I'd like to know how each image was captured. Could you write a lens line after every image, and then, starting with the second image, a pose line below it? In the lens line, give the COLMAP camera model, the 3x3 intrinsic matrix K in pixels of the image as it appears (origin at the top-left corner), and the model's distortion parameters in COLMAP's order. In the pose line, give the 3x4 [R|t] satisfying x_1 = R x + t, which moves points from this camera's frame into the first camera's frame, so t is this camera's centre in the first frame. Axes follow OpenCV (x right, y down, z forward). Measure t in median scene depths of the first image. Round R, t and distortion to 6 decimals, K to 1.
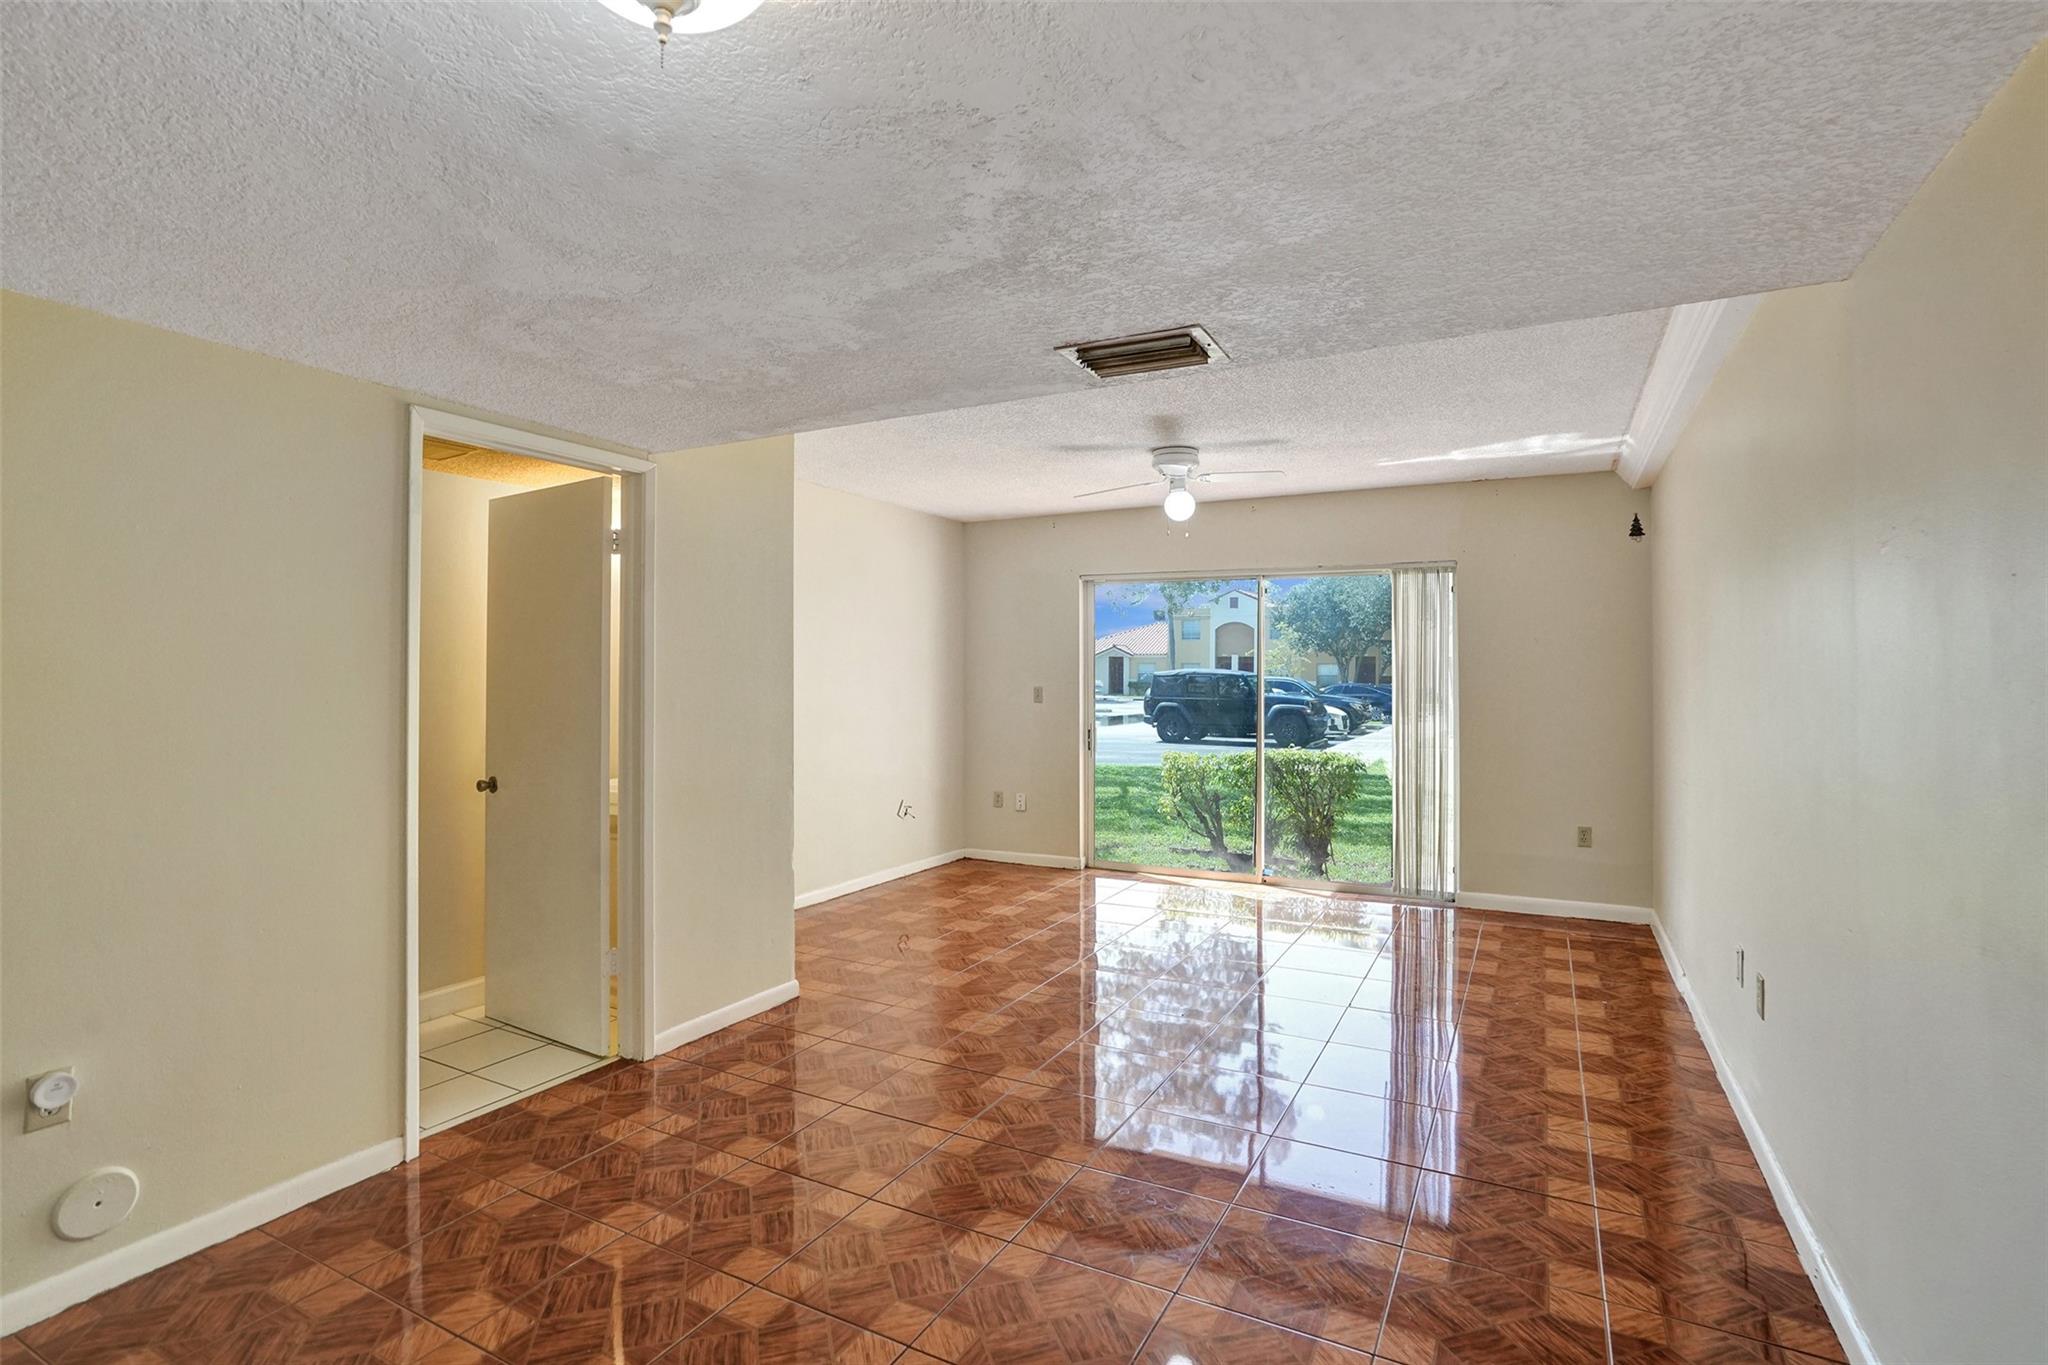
lens RADIAL K [[972.0, 0, 1022.4], [0, 972.0, 678.1], [0, 0, 1]] dist [-0.043643, 0.024642]
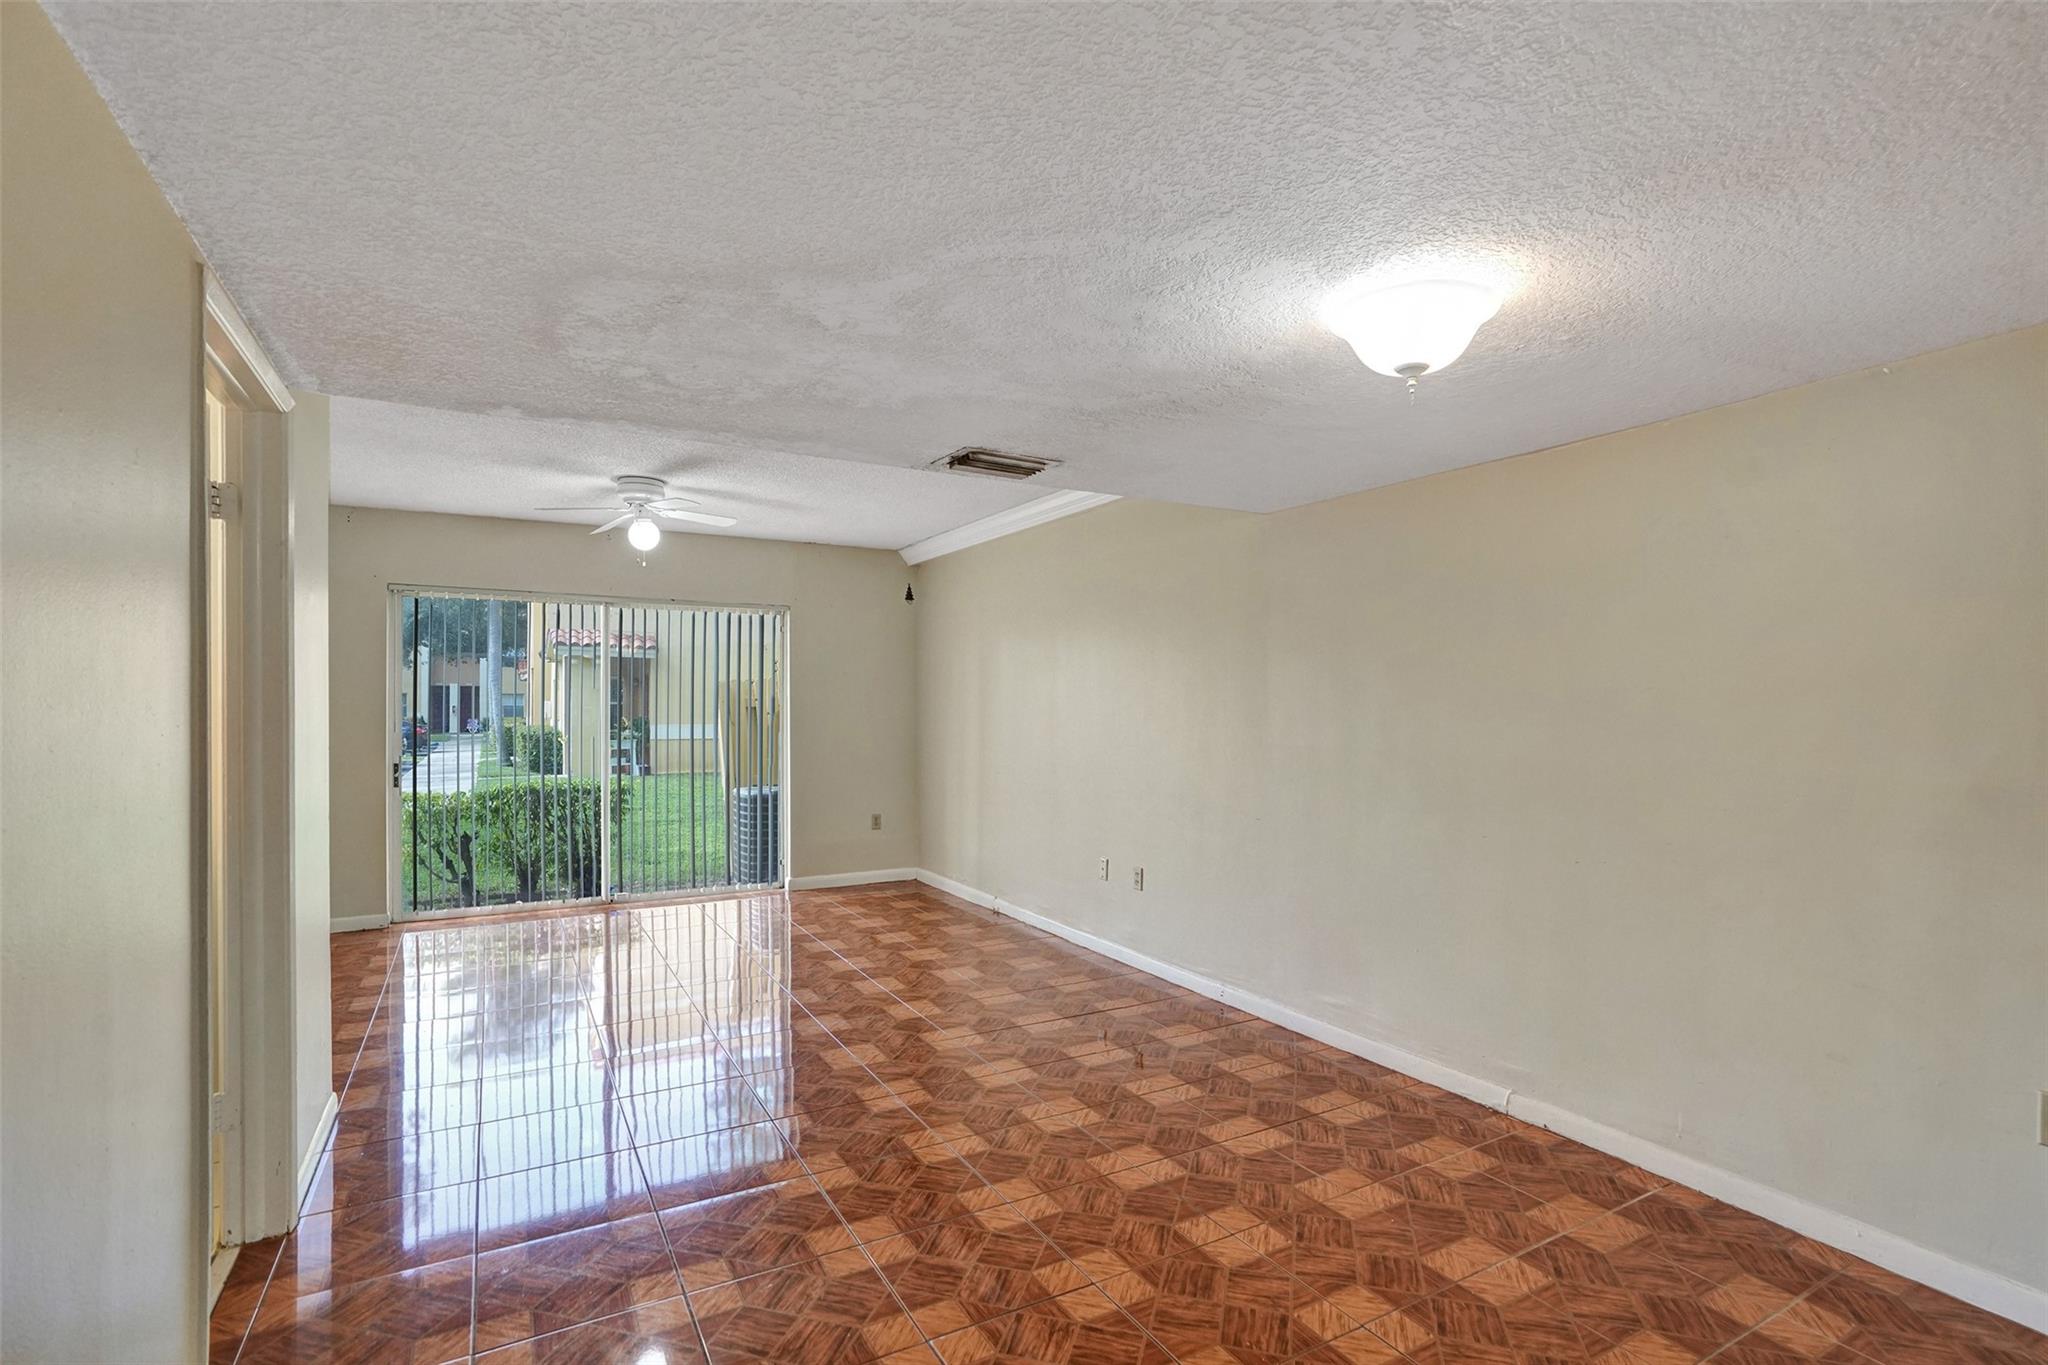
lens RADIAL K [[973.1, 0, 1026.2], [0, 973.1, 689.9], [0, 0, 1]] dist [-0.045093, 0.026386]
pose [[0.526273, 0.010113, 0.850255, -0.950258], [0.004410, 0.999883, -0.014623, 0.005133], [-0.850304, 0.011446, 0.526167, 0.226733]]
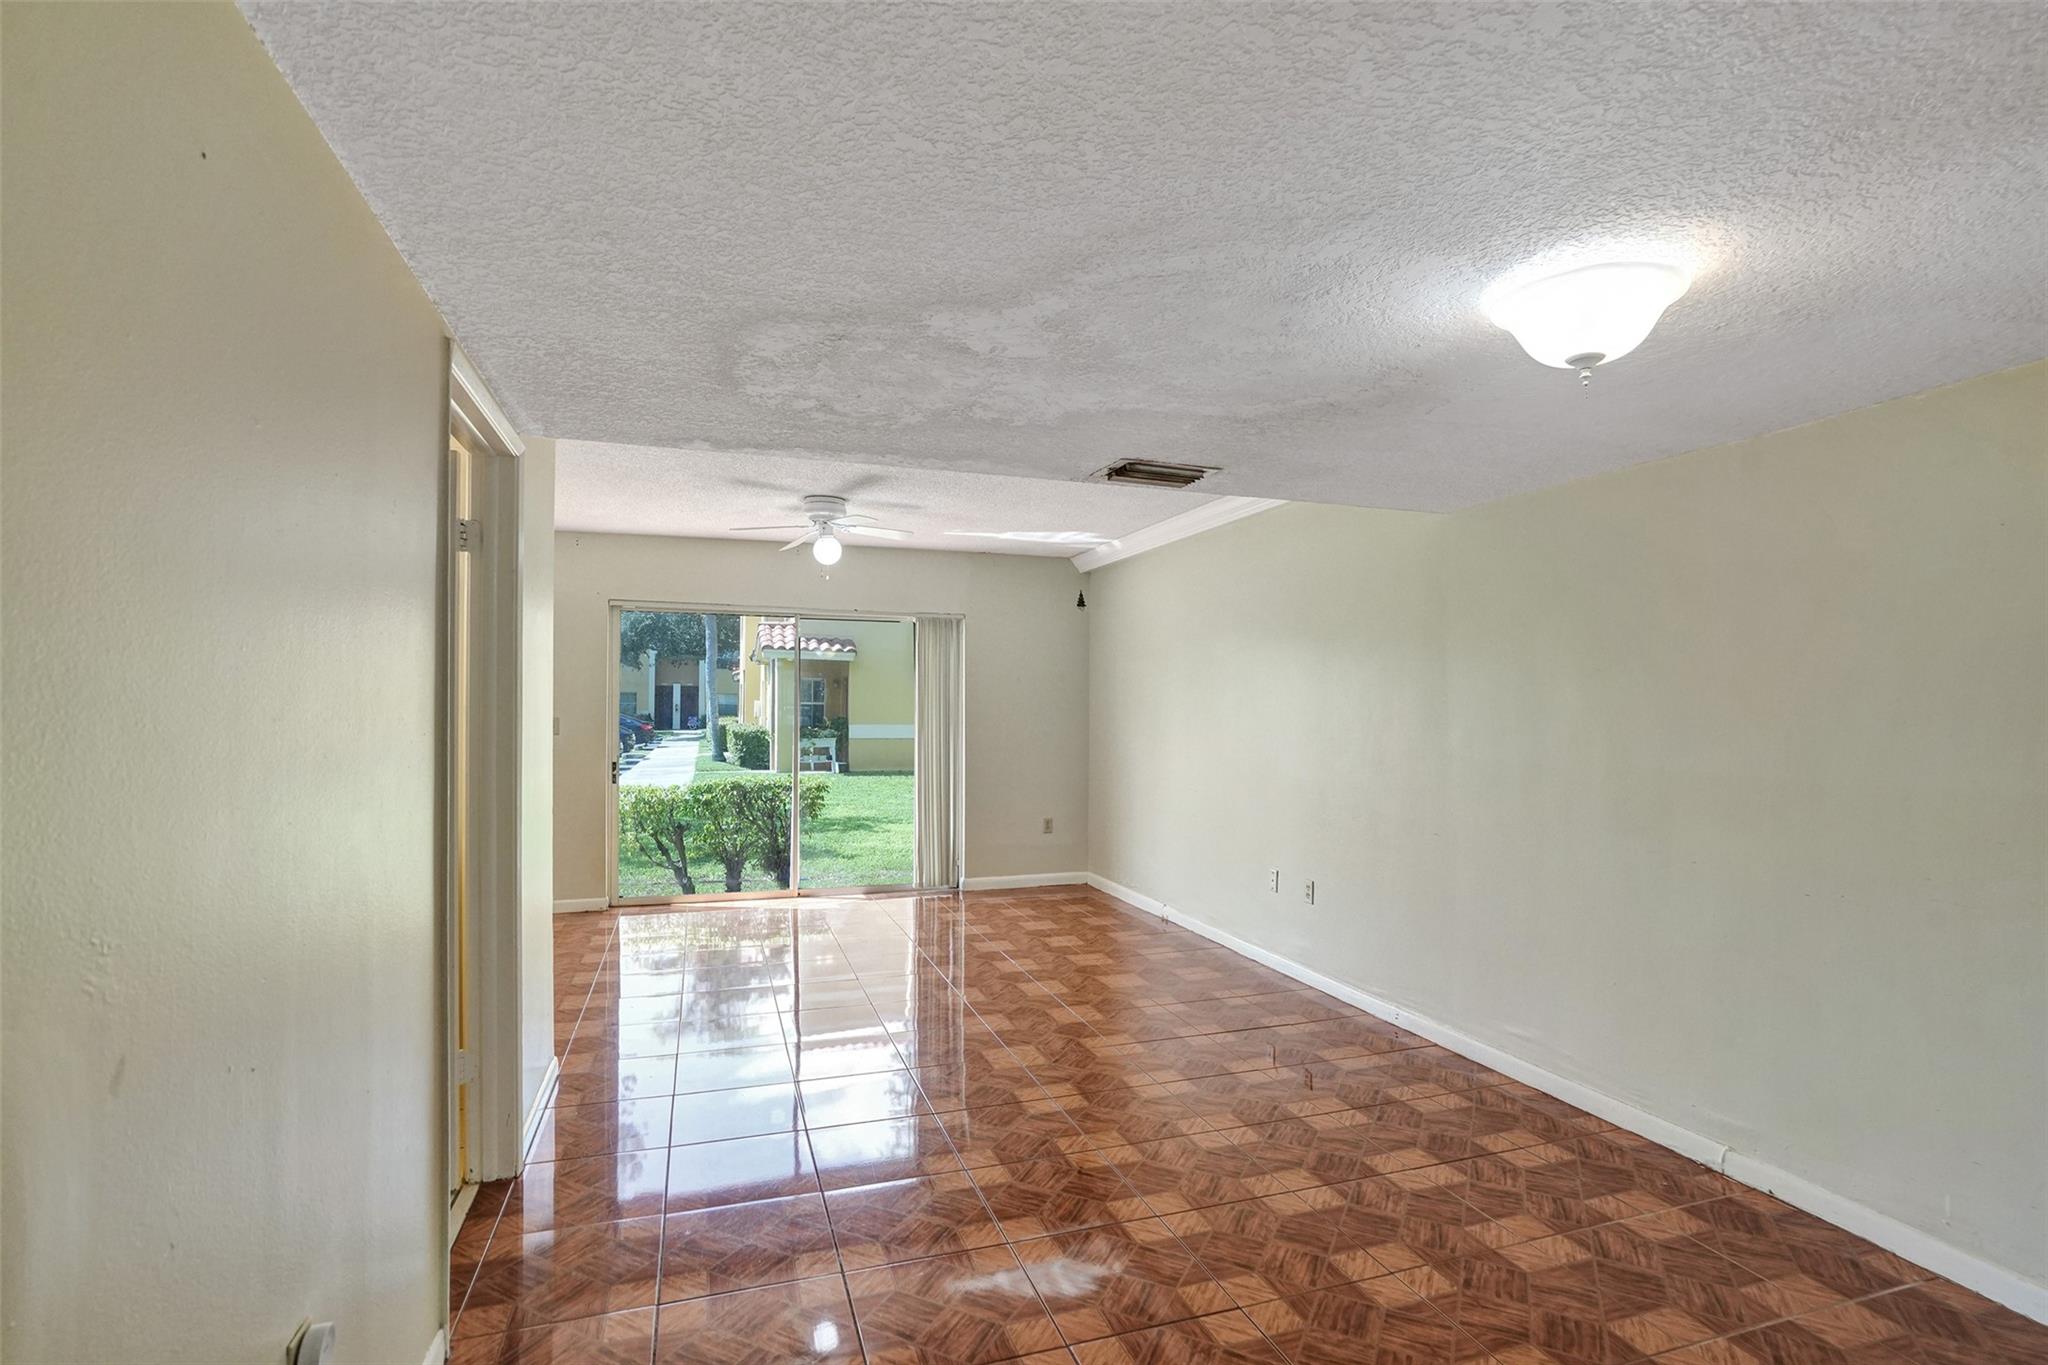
lens RADIAL K [[972.0, 0, 1022.4], [0, 972.0, 678.1], [0, 0, 1]] dist [-0.043643, 0.024642]
pose [[0.679335, 0.021209, 0.733522, -0.939122], [0.000479, 0.999569, -0.029345, -0.002924], [-0.733828, 0.020287, 0.679032, 0.193564]]
